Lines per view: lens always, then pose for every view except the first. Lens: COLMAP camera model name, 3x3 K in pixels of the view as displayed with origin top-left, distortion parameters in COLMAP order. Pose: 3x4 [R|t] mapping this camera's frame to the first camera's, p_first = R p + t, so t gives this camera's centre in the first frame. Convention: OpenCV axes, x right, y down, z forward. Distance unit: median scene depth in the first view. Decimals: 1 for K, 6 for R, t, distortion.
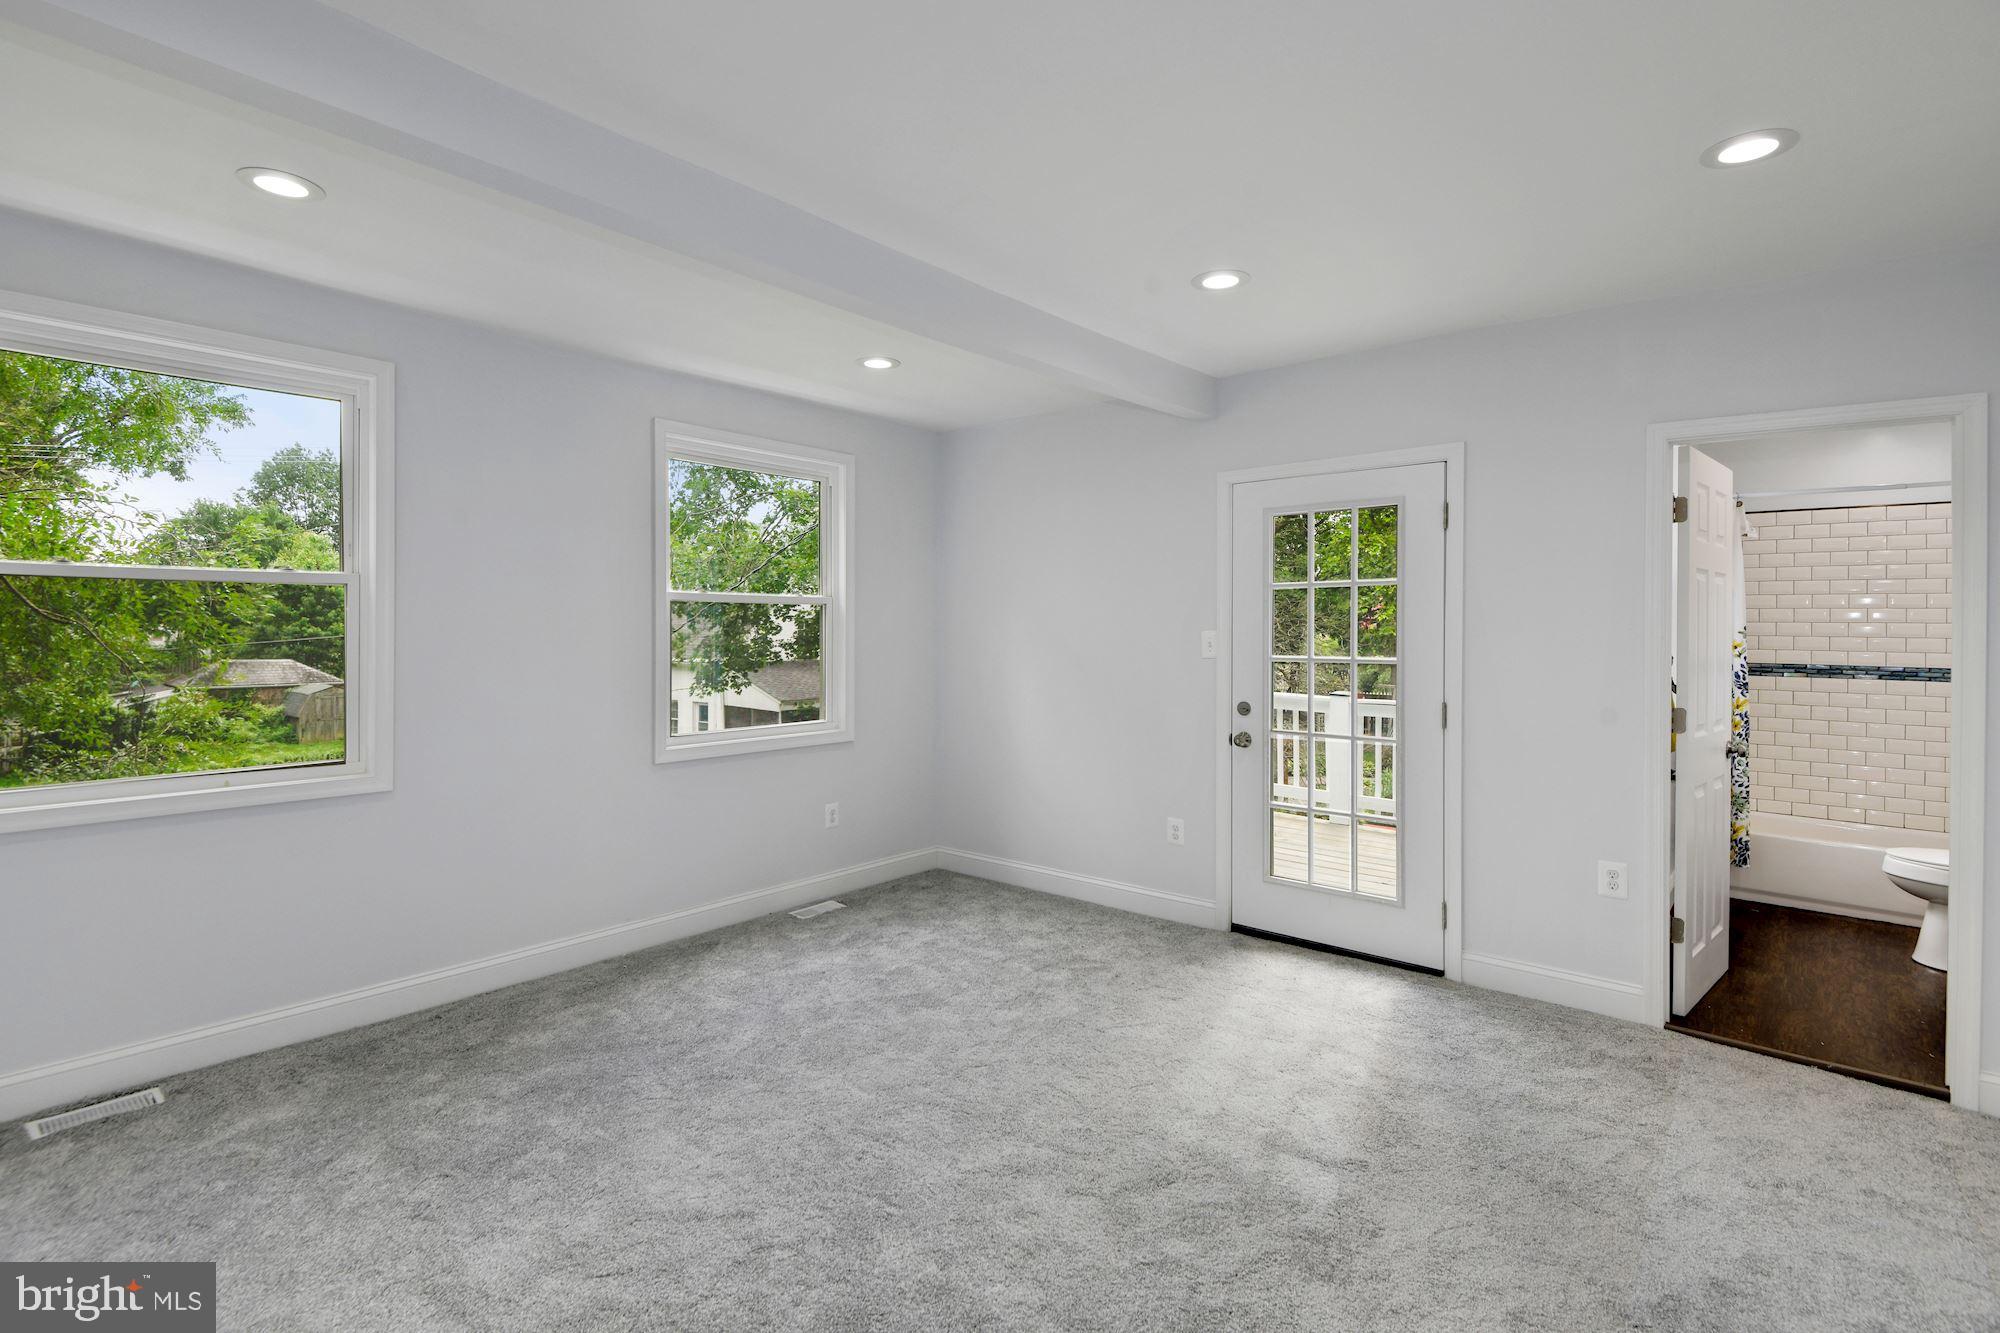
lens RADIAL K [[923.4, 0, 990.7], [0, 923.4, 627.3], [0, 0, 1]] dist [-0.002911, -0.009358]
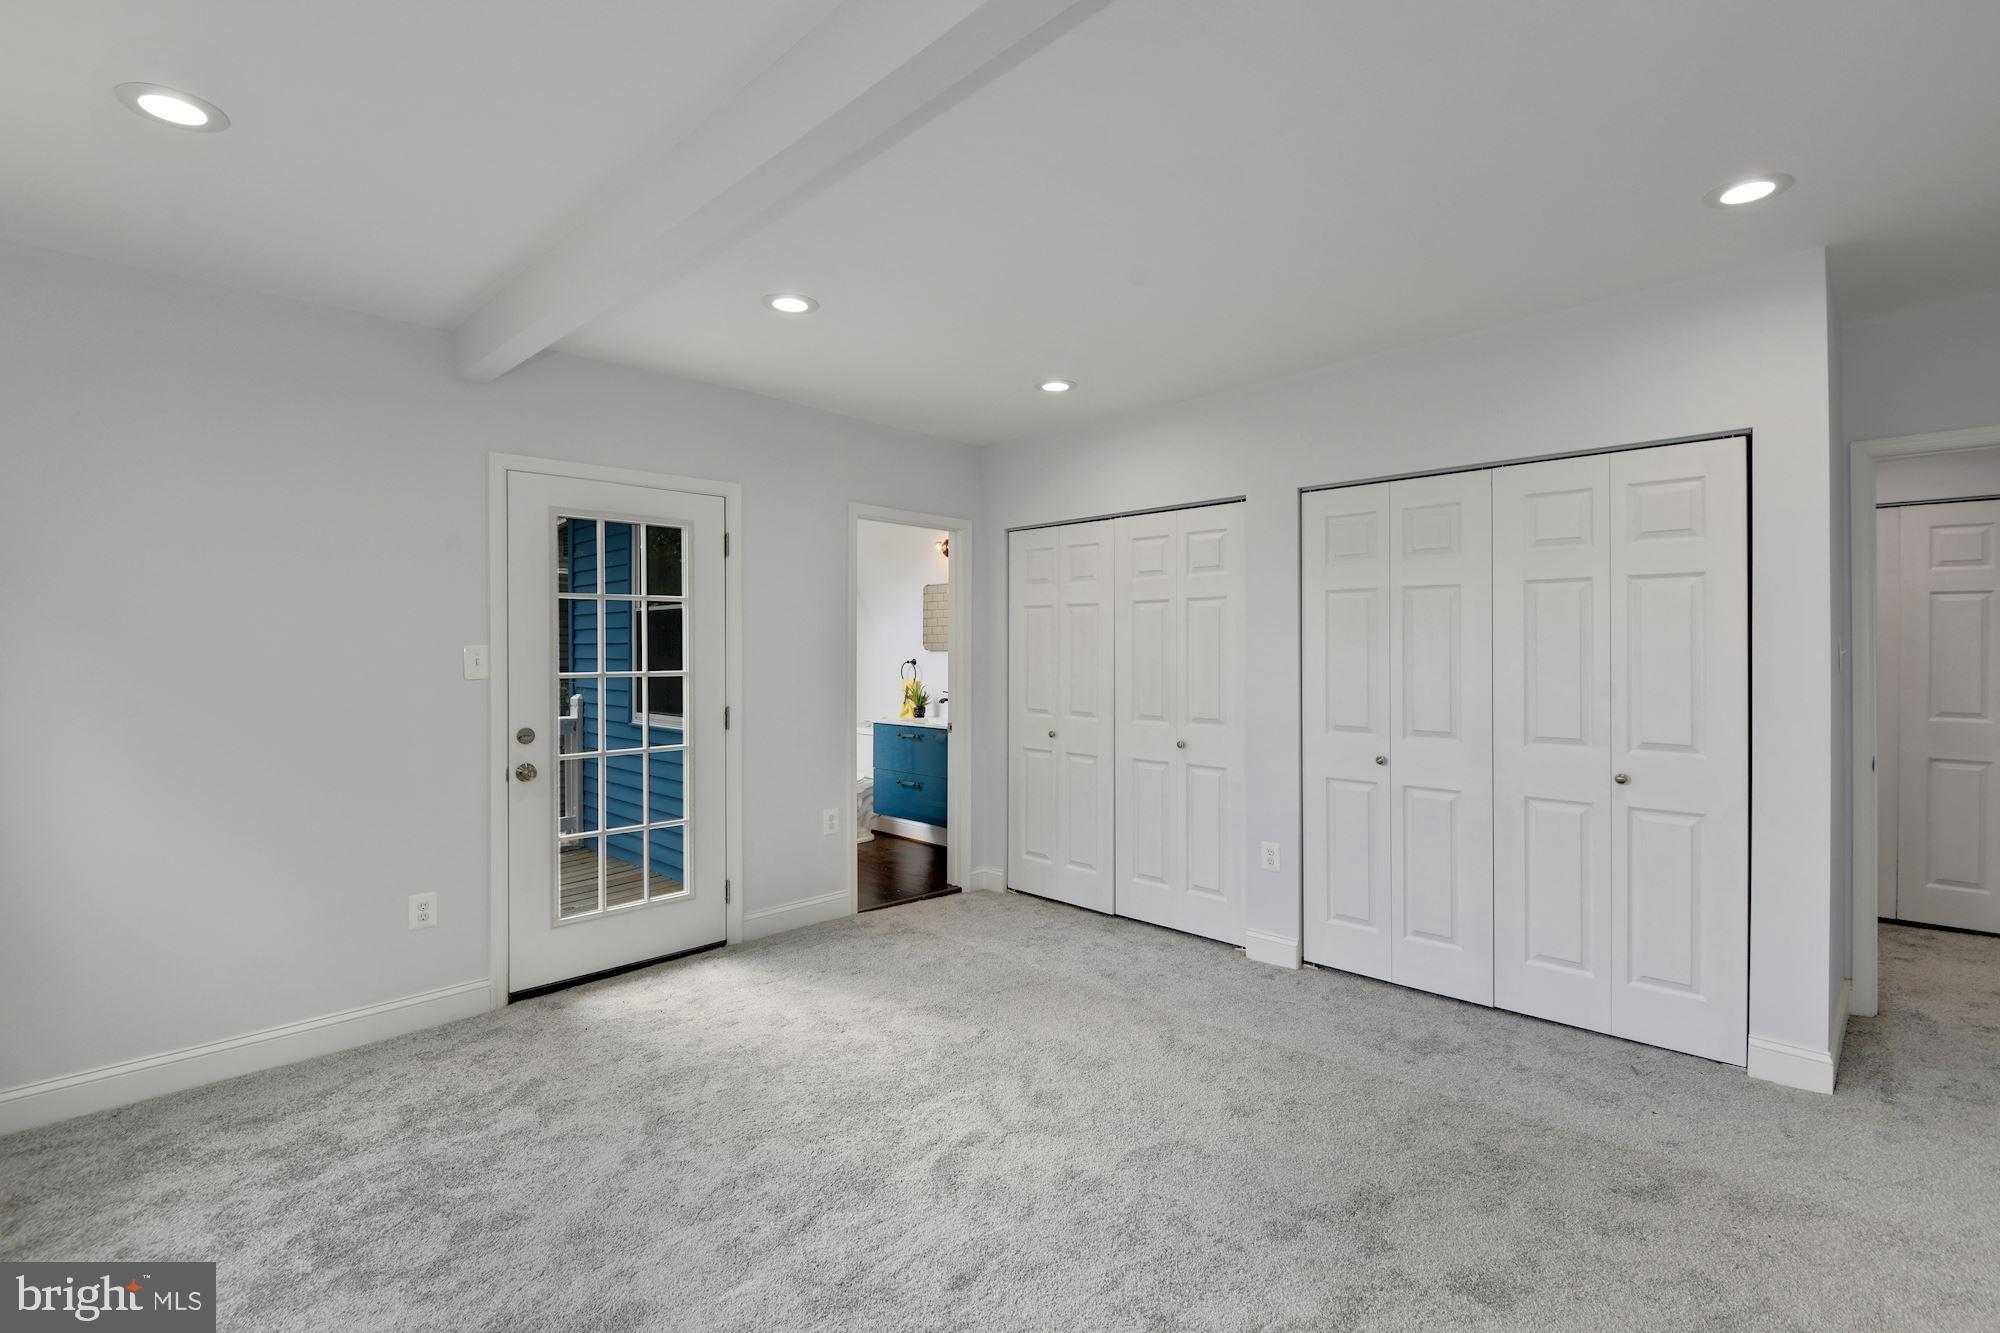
lens RADIAL K [[923.4, 0, 1001.3], [0, 923.4, 655.0], [0, 0, 1]] dist [-0.002911, -0.009358]
pose [[0.079046, -0.008306, 0.996836, -0.549889], [0.008456, 0.999935, 0.007661, 0.009962], [-0.996835, 0.007823, 0.079111, 0.496033]]
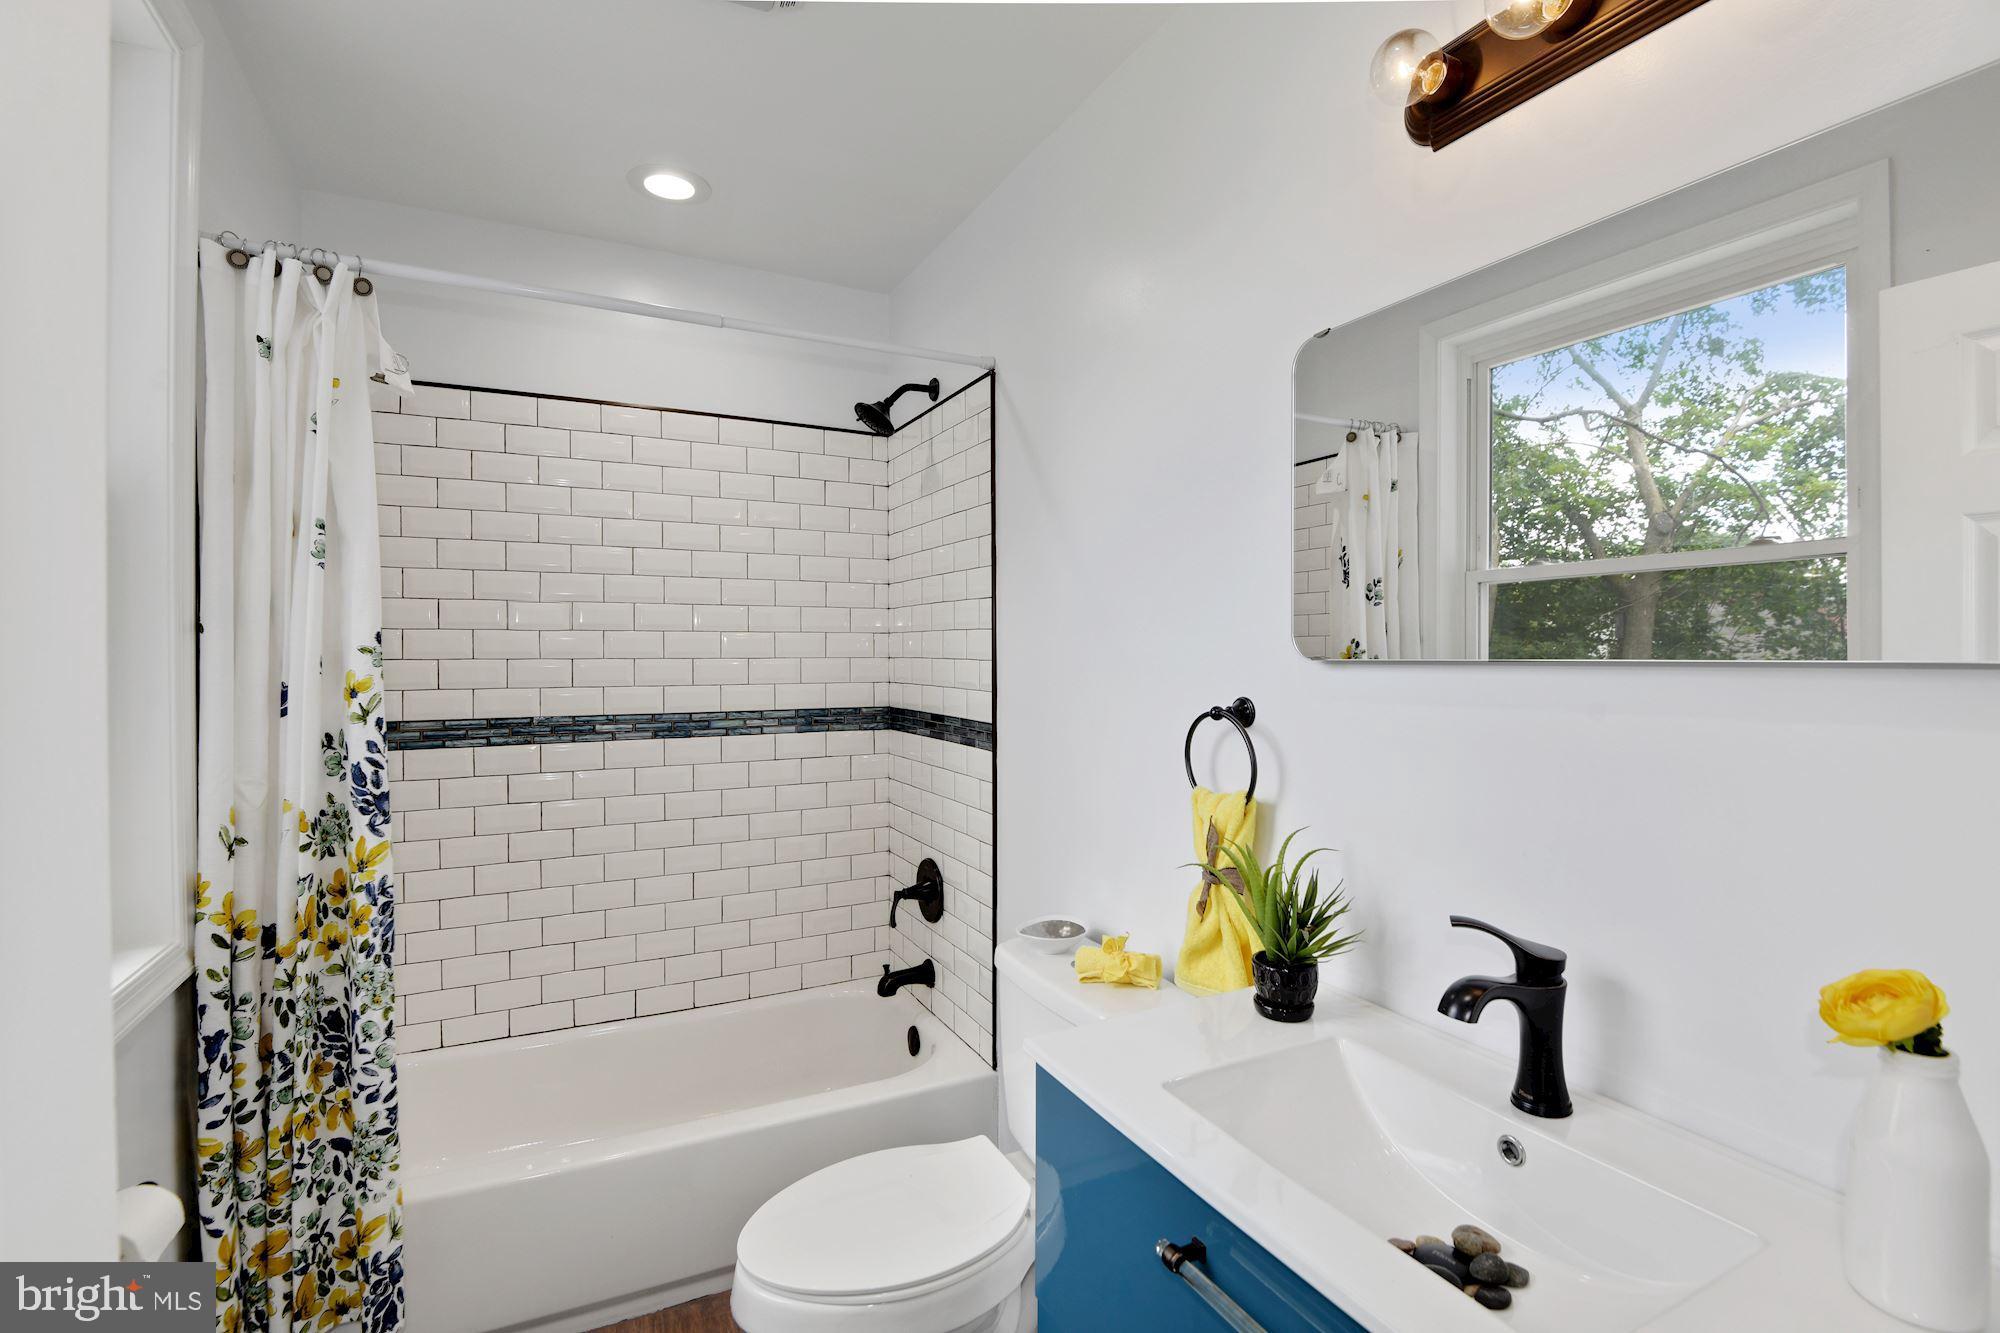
lens RADIAL K [[923.4, 0, 1002.3], [0, 923.4, 655.7], [0, 0, 1]] dist [-0.002911, -0.009358]
pose [[0.366989, -0.011680, 0.930152, 0.651146], [0.007948, 0.999924, 0.009420, 0.007214], [-0.930191, 0.003935, 0.367054, 0.726361]]
